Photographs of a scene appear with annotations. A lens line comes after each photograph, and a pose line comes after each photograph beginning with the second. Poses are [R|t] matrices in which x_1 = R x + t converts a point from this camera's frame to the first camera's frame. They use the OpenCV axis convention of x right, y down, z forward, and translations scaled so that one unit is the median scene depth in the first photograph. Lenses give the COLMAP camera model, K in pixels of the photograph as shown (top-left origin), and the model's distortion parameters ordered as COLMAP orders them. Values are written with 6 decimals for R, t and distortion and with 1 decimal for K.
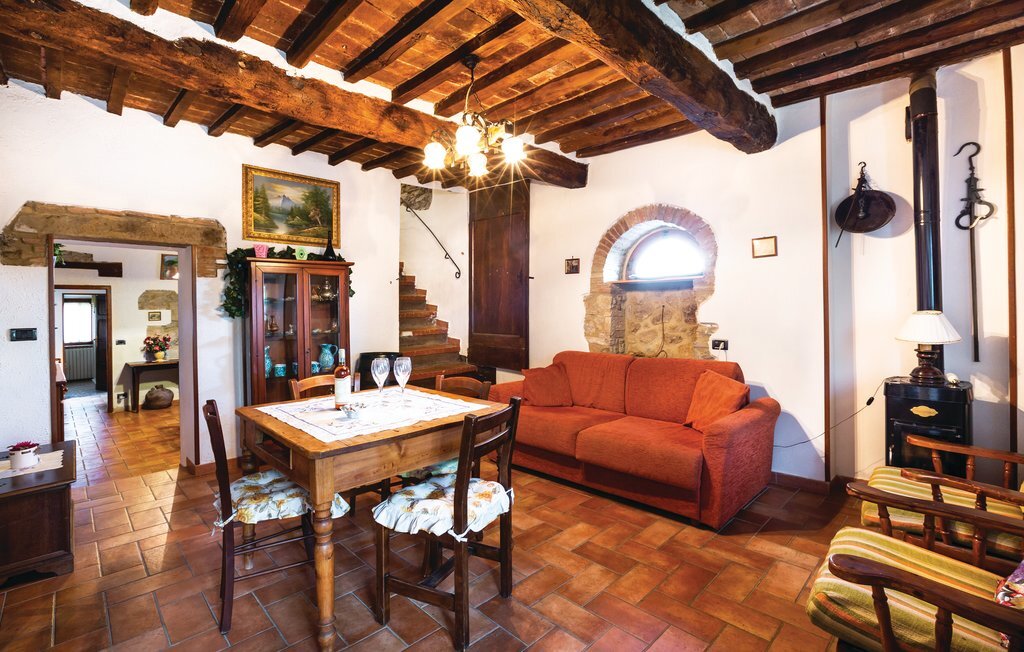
lens RADIAL K [[473.4, 0, 511.9], [0, 473.4, 309.0], [0, 0, 1]] dist [0.002586, 0.001354]
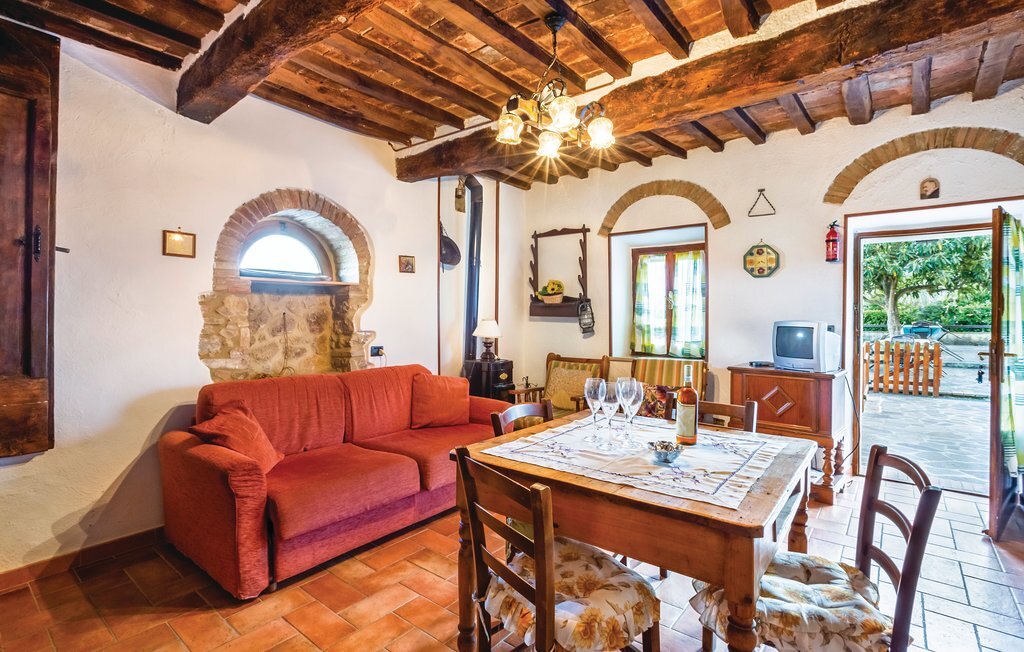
lens RADIAL K [[473.4, 0, 519.4], [0, 473.4, 319.2], [0, 0, 1]] dist [0.002586, 0.001354]
pose [[-0.091326, -0.000767, 0.995821, -0.519109], [-0.005289, 0.999986, 0.000285, 0.001731], [-0.995807, -0.005241, -0.091329, 0.644294]]
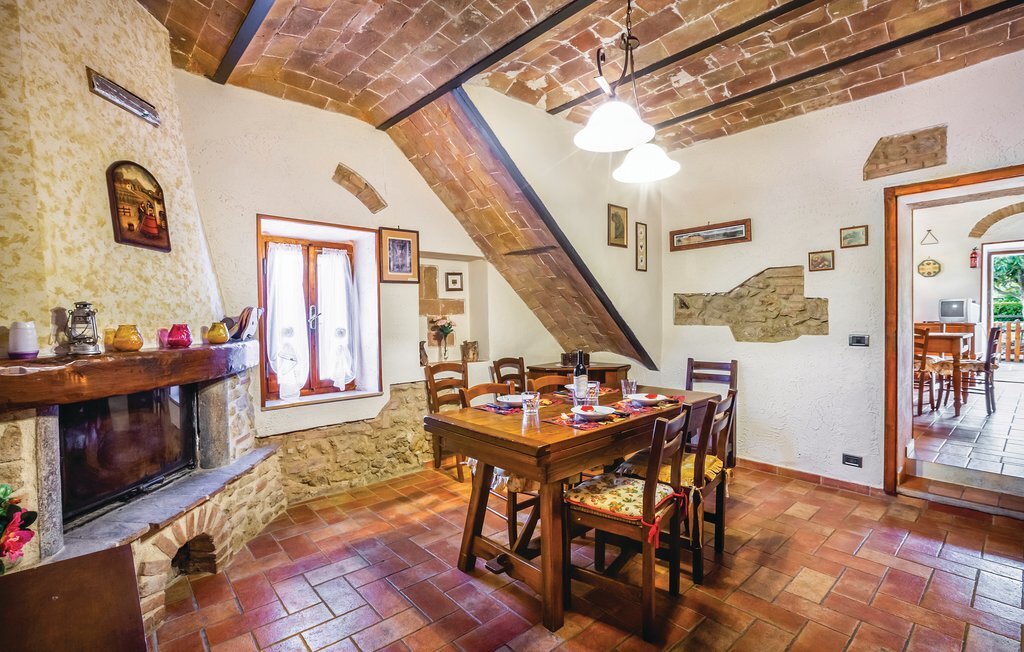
lens RADIAL K [[473.4, 0, 505.5], [0, 473.4, 327.0], [0, 0, 1]] dist [0.002586, 0.001354]
pose [[0.086858, -0.011418, 0.996155, -1.186484], [0.003576, 0.999931, 0.011149, 0.051817], [-0.996214, 0.002594, 0.086893, 1.210994]]
